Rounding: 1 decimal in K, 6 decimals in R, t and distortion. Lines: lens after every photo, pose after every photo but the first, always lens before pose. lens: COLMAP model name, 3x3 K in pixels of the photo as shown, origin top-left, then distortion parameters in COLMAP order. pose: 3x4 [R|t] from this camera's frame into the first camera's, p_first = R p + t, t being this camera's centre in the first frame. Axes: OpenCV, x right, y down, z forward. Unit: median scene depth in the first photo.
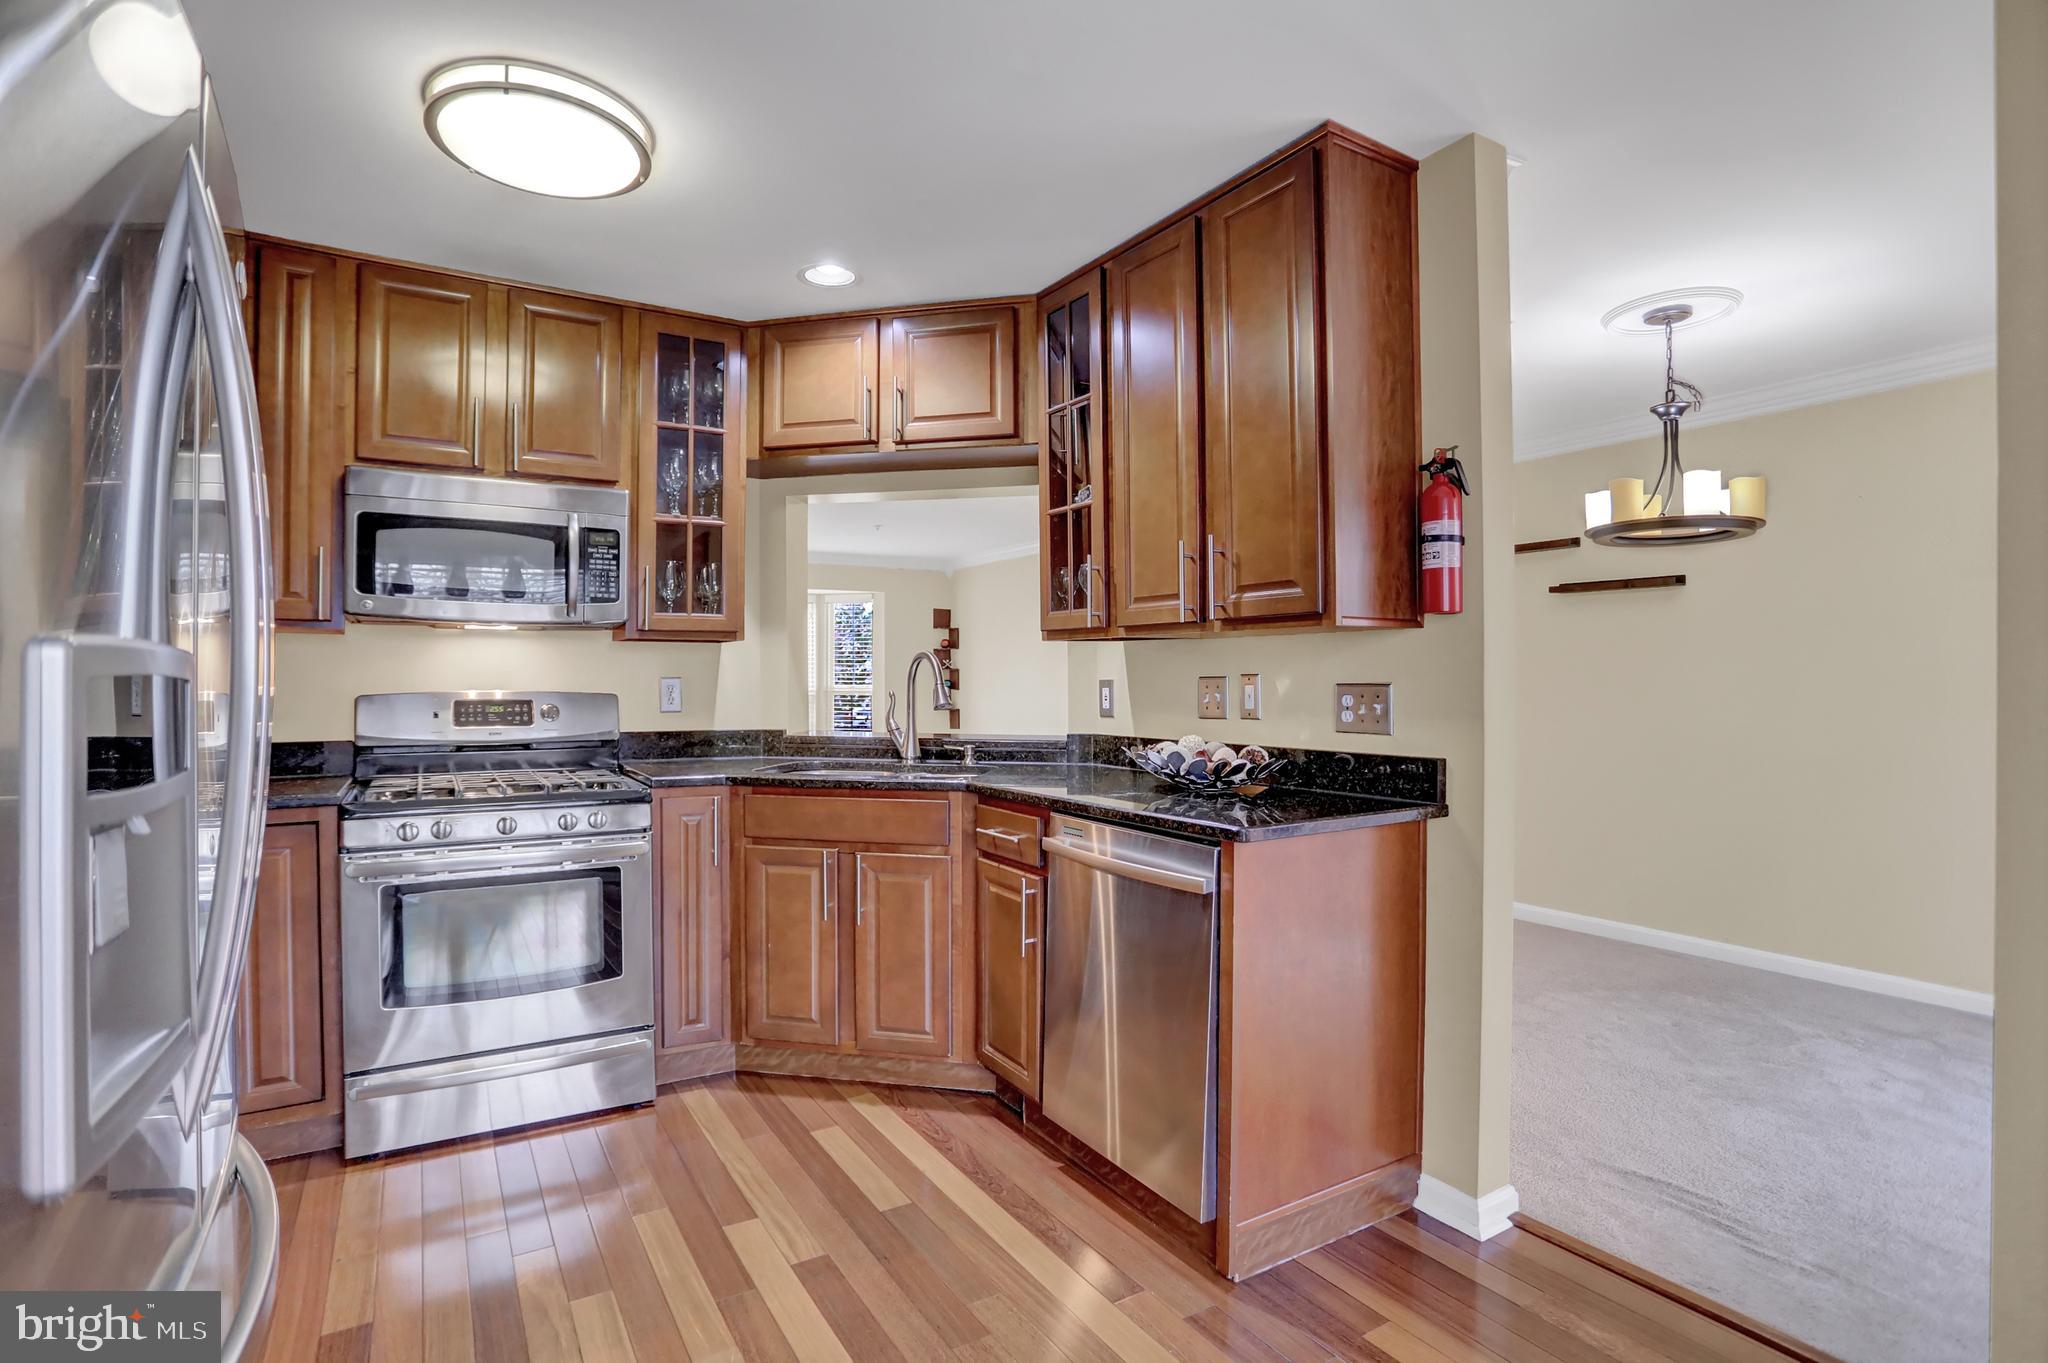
lens RADIAL K [[1008.9, 0, 1024.0], [0, 1008.9, 681.5], [0, 0, 1]] dist [-0.062866, 0.037186]
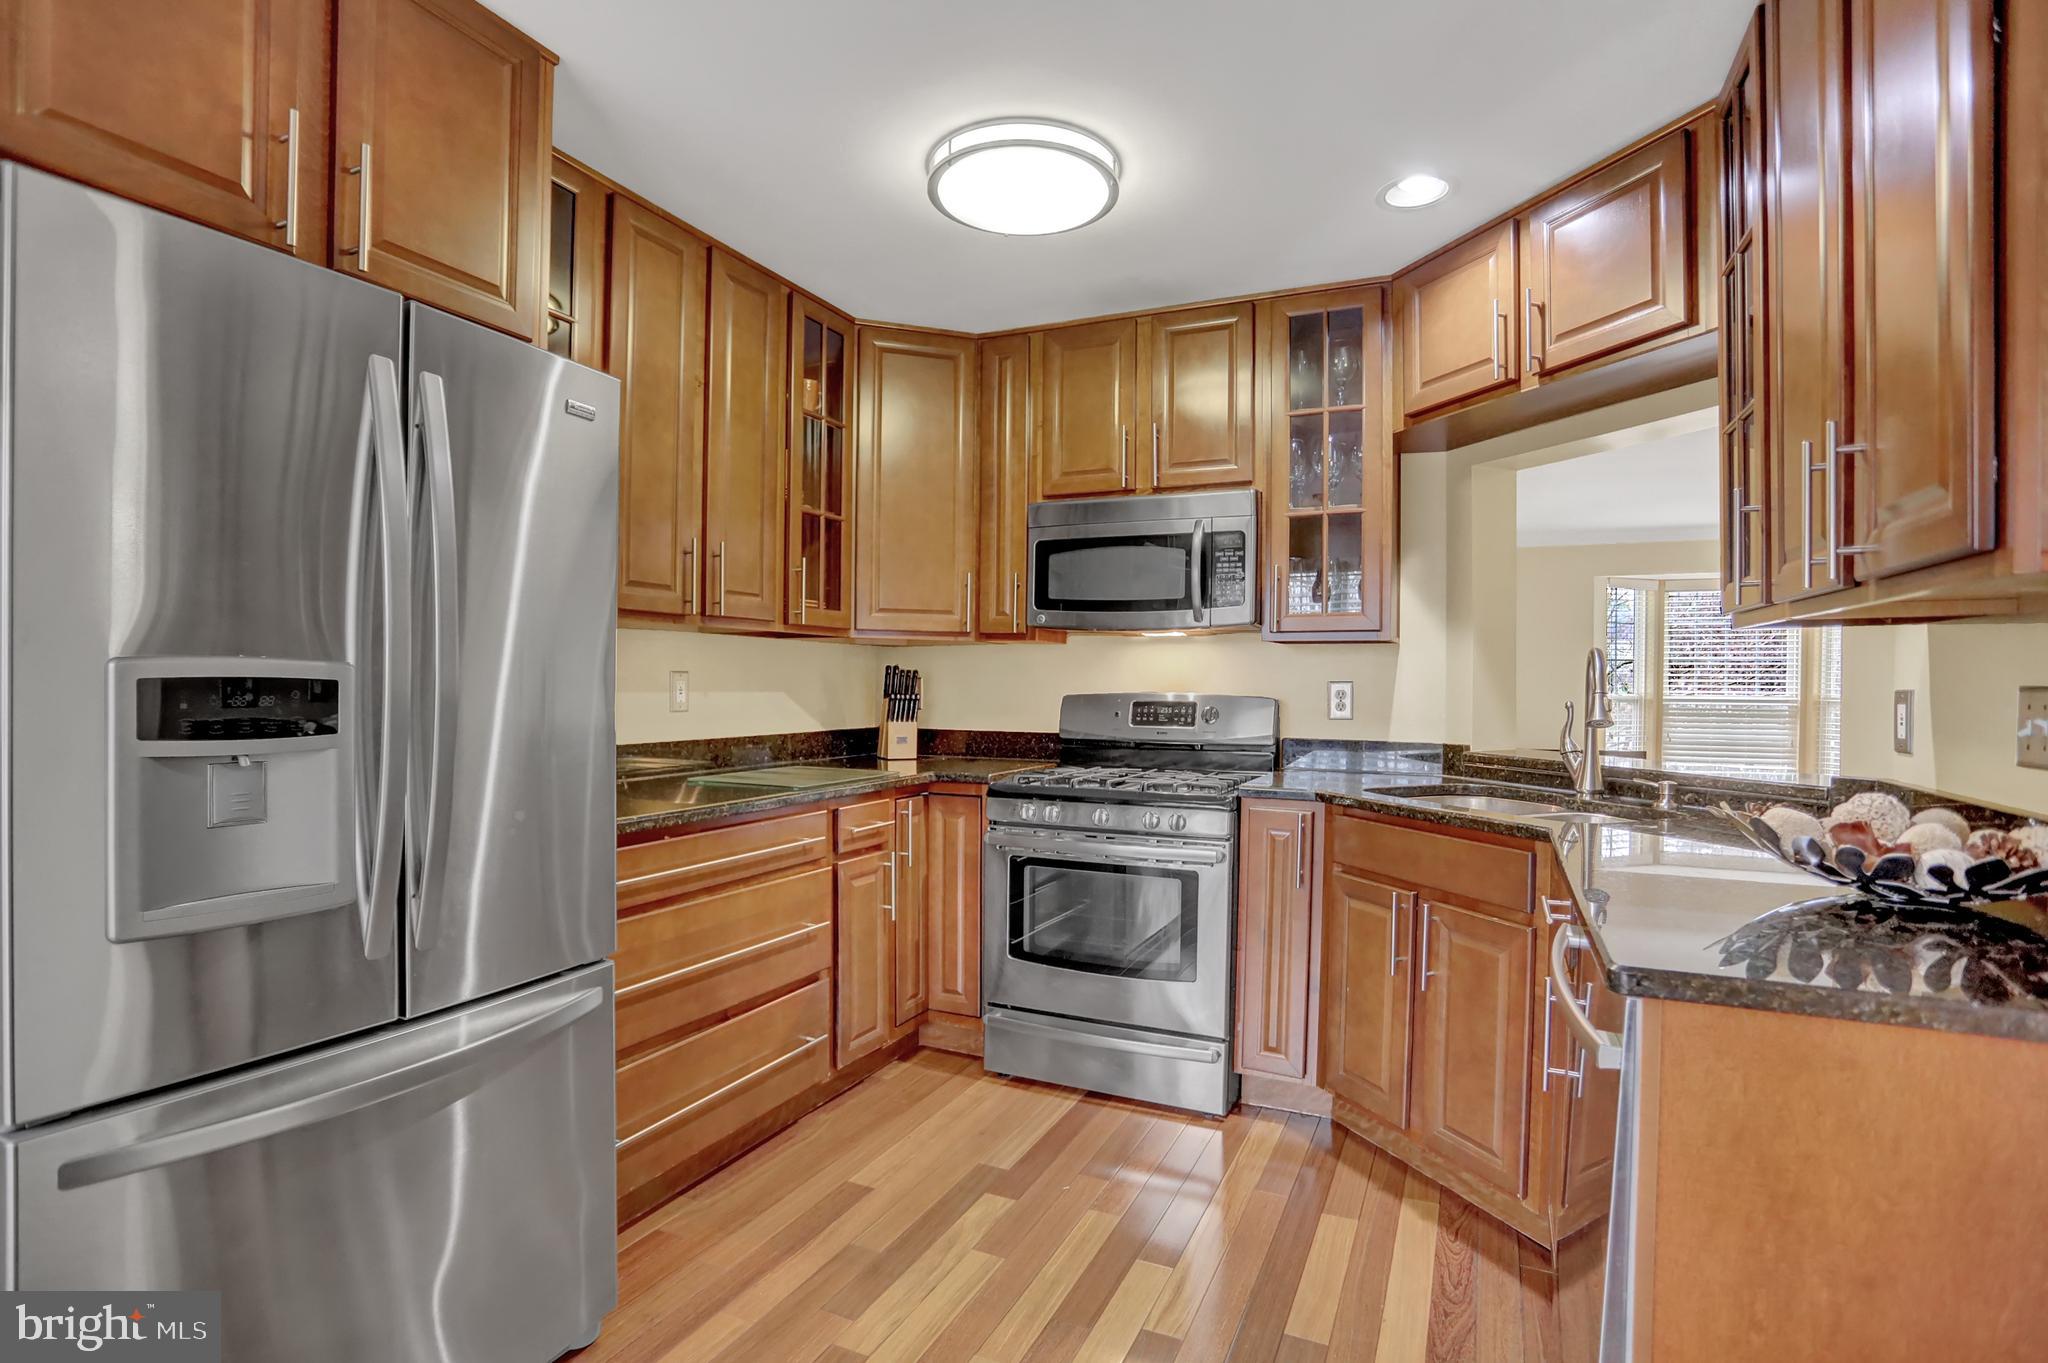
lens RADIAL K [[1021.3, 0, 1020.2], [0, 1021.3, 694.7], [0, 0, 1]] dist [-0.067063, 0.039040]
pose [[0.552469, 0.016208, -0.833376, 0.304564], [-0.008870, 0.999869, 0.013566, -0.002705], [0.833486, -0.000103, 0.552540, 0.264546]]
